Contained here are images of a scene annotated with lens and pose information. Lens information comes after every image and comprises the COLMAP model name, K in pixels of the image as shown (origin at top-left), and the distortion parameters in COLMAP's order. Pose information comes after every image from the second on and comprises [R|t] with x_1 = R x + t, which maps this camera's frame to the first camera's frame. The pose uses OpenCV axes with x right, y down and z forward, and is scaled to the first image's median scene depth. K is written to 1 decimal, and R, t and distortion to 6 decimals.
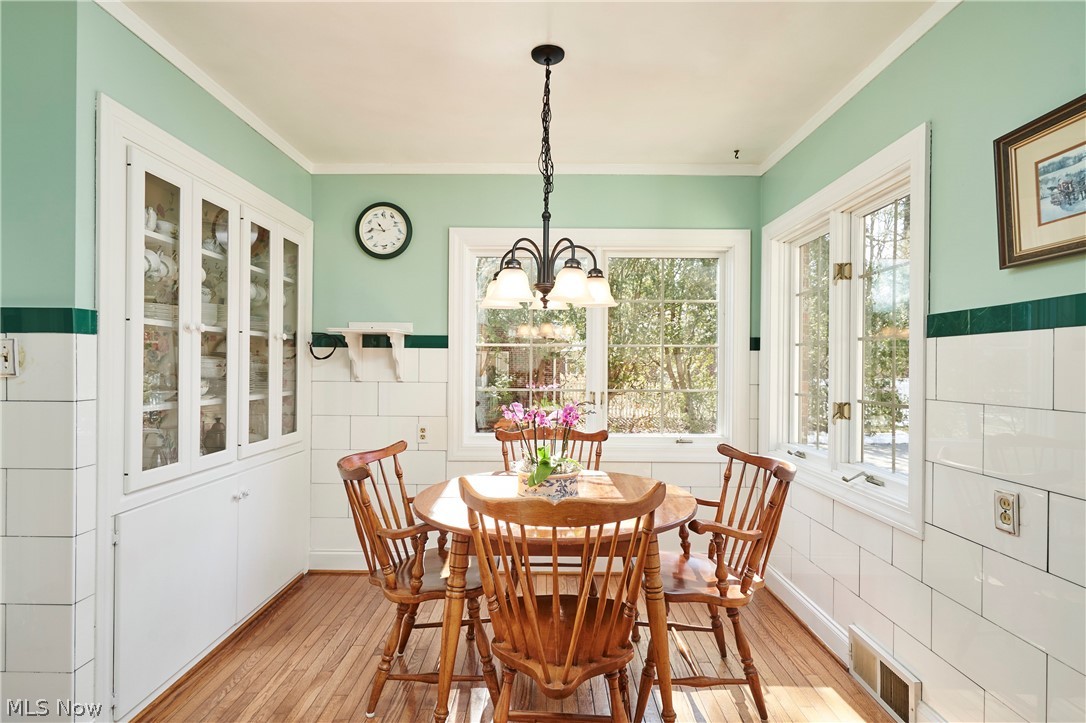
lens RADIAL K [[540.3, 0, 544.5], [0, 540.3, 366.3], [0, 0, 1]] dist [0.001378, 0.000569]
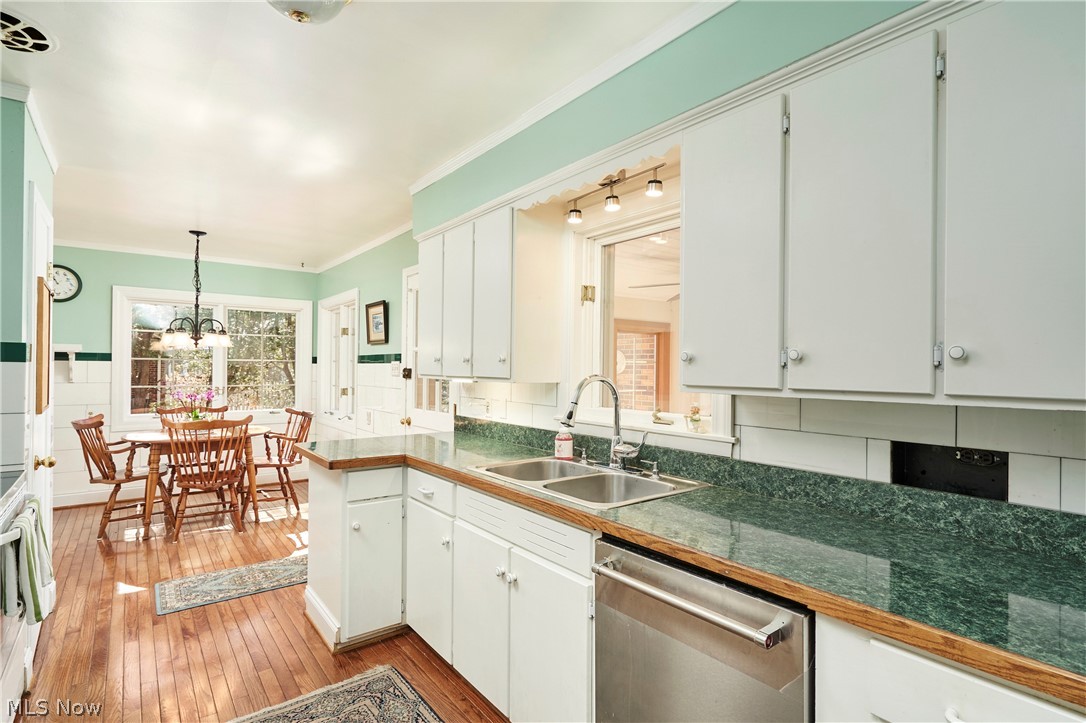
lens RADIAL K [[540.3, 0, 544.5], [0, 540.3, 366.3], [0, 0, 1]] dist [0.001378, 0.000569]
pose [[0.792842, 0.001381, 0.609426, -0.192352], [-0.003262, 0.999993, 0.001978, -0.035183], [-0.609419, -0.003556, 0.792841, -1.435812]]
